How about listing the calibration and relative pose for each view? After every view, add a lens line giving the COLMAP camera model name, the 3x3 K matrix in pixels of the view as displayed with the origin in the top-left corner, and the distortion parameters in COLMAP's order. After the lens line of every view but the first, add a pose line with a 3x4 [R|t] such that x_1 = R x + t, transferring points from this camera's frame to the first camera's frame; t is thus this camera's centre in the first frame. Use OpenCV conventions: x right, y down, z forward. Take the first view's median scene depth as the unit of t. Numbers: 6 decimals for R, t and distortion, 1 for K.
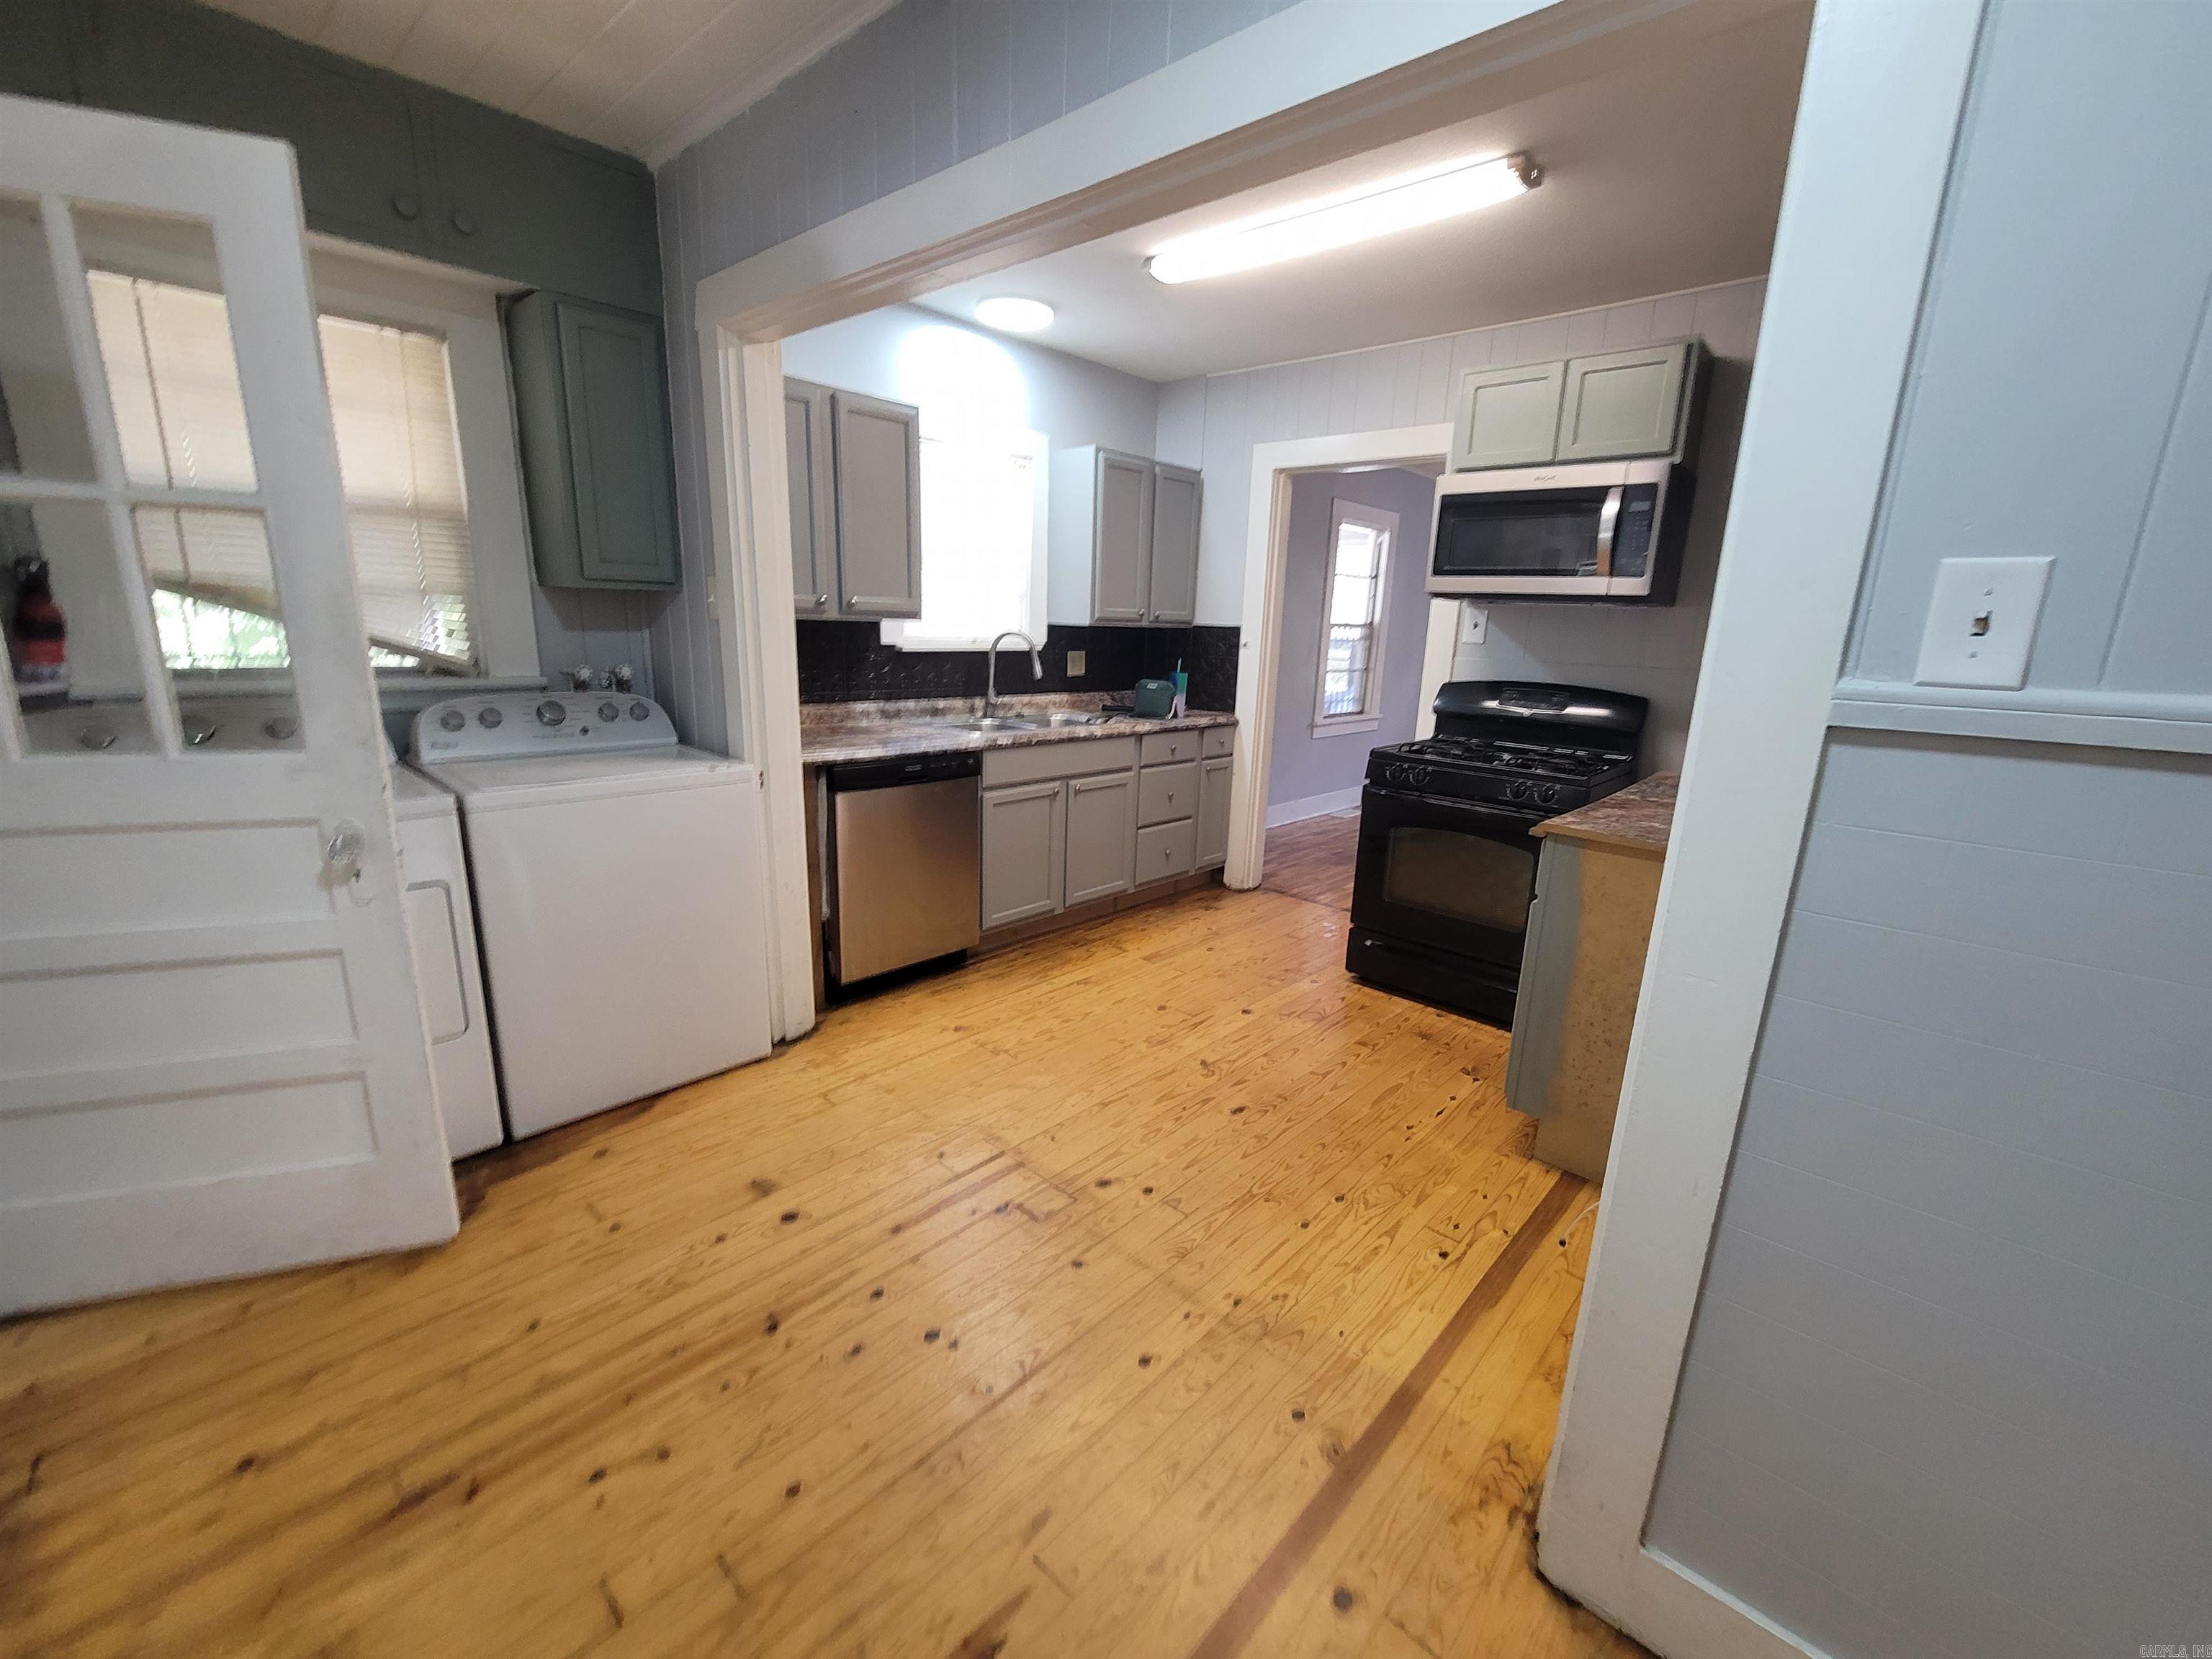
lens RADIAL K [[908.4, 0, 1110.5], [0, 908.4, 834.6], [0, 0, 1]] dist [0.000282, 0.000772]
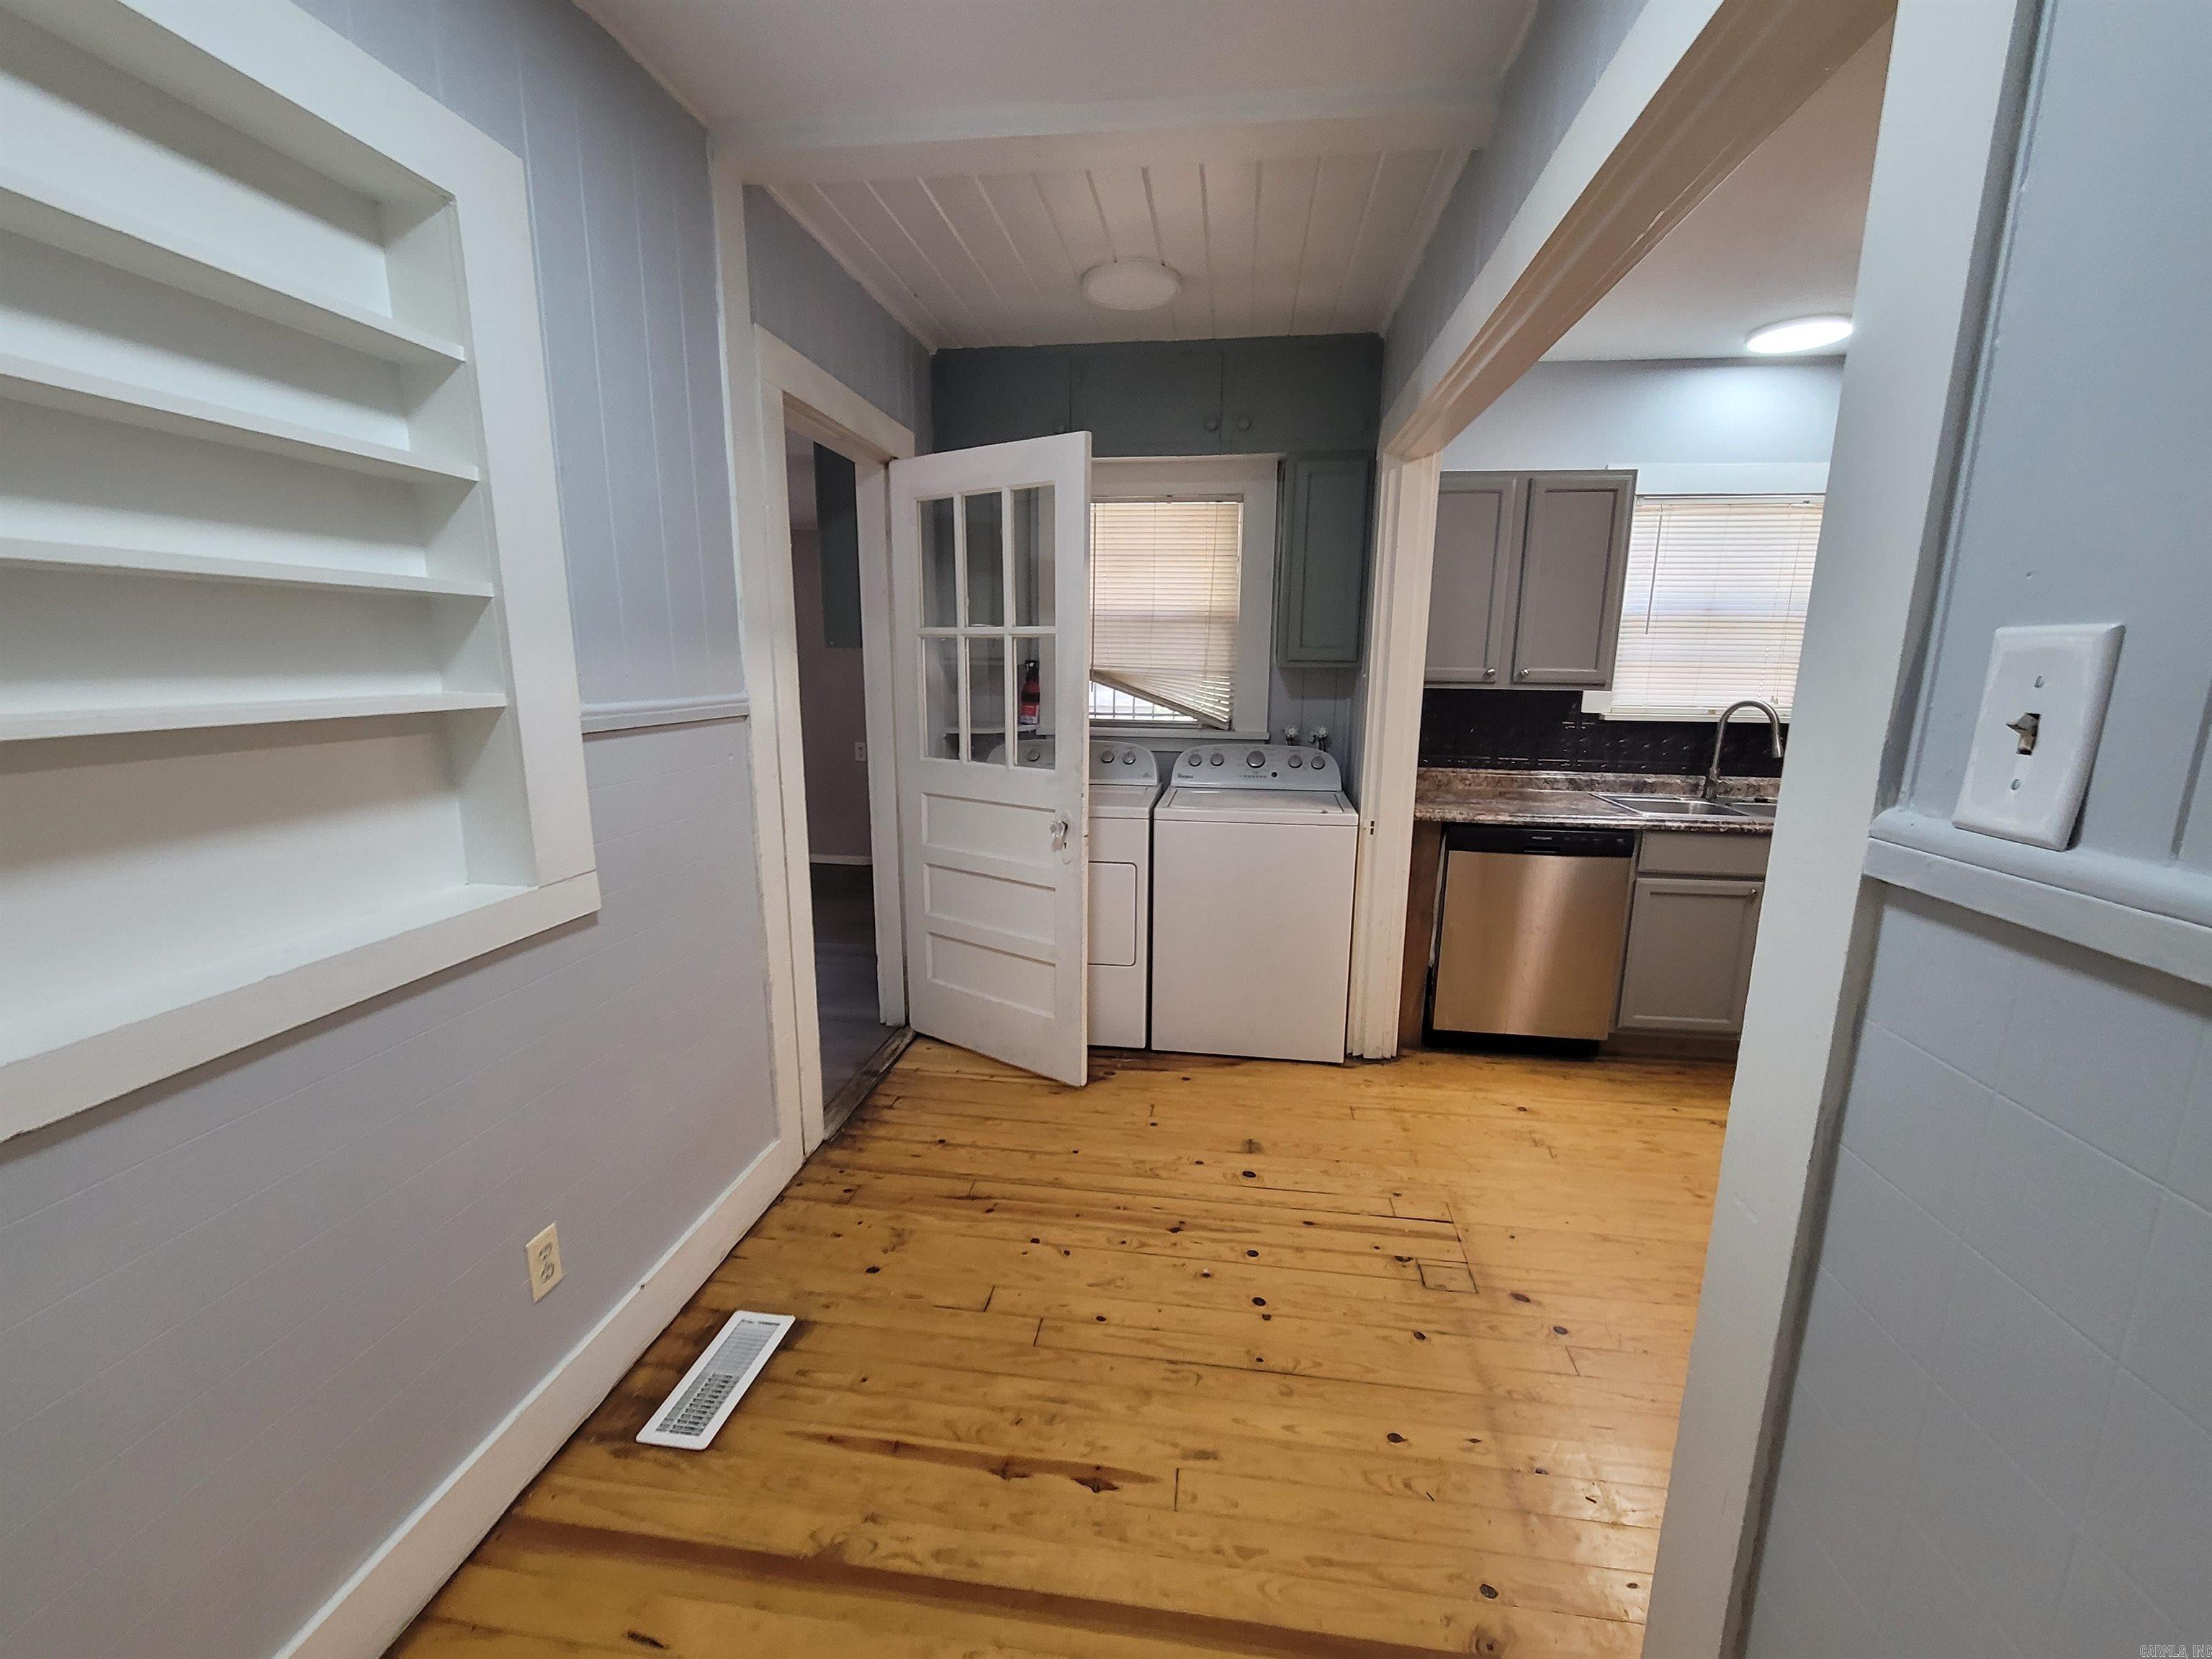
lens RADIAL K [[906.9, 0, 1117.8], [0, 906.9, 837.3], [0, 0, 1]] dist [-0.000281, 0.000317]
pose [[0.574425, 0.131421, -0.807938, 0.293525], [-0.181083, 0.982974, 0.031147, -0.020119], [0.798276, 0.128413, 0.588443, 0.048021]]
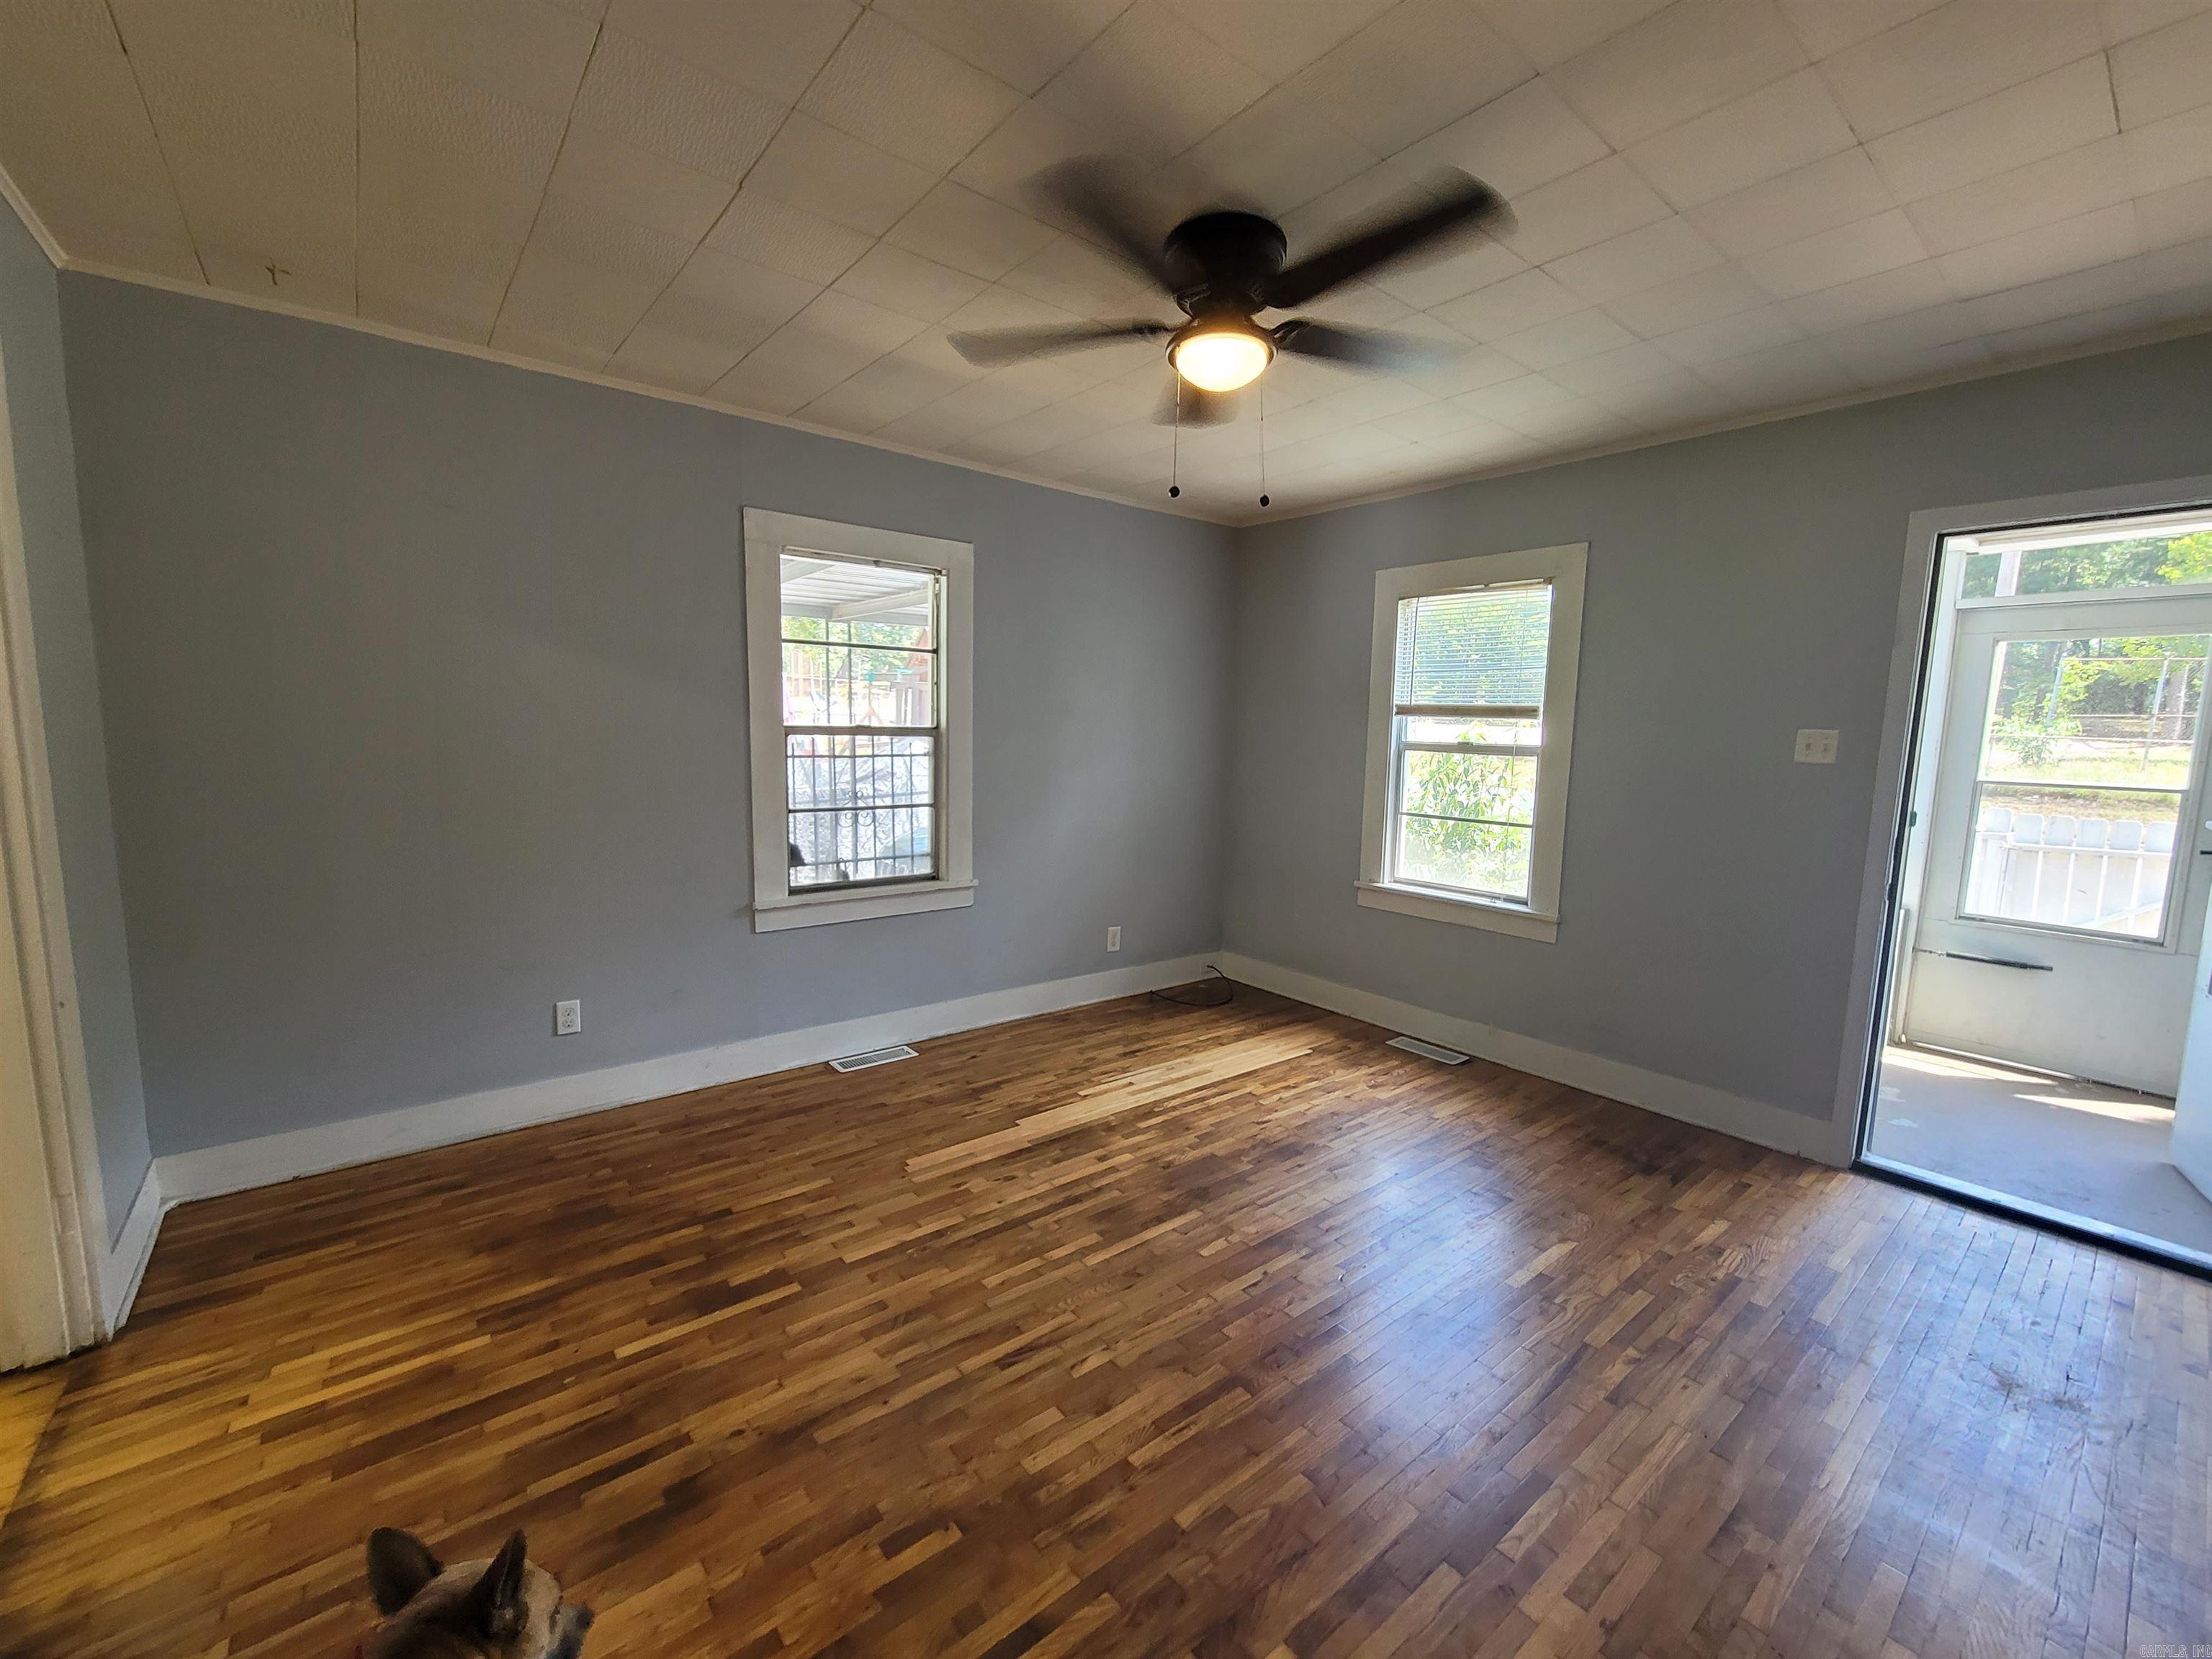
lens RADIAL K [[906.9, 0, 1117.8], [0, 906.9, 837.3], [0, 0, 1]] dist [-0.000281, 0.000317]
pose [[0.990393, 0.001801, -0.138268, 0.972391], [-0.017868, 0.993199, -0.115052, -0.194119], [0.137120, 0.116417, 0.983690, 0.898352]]
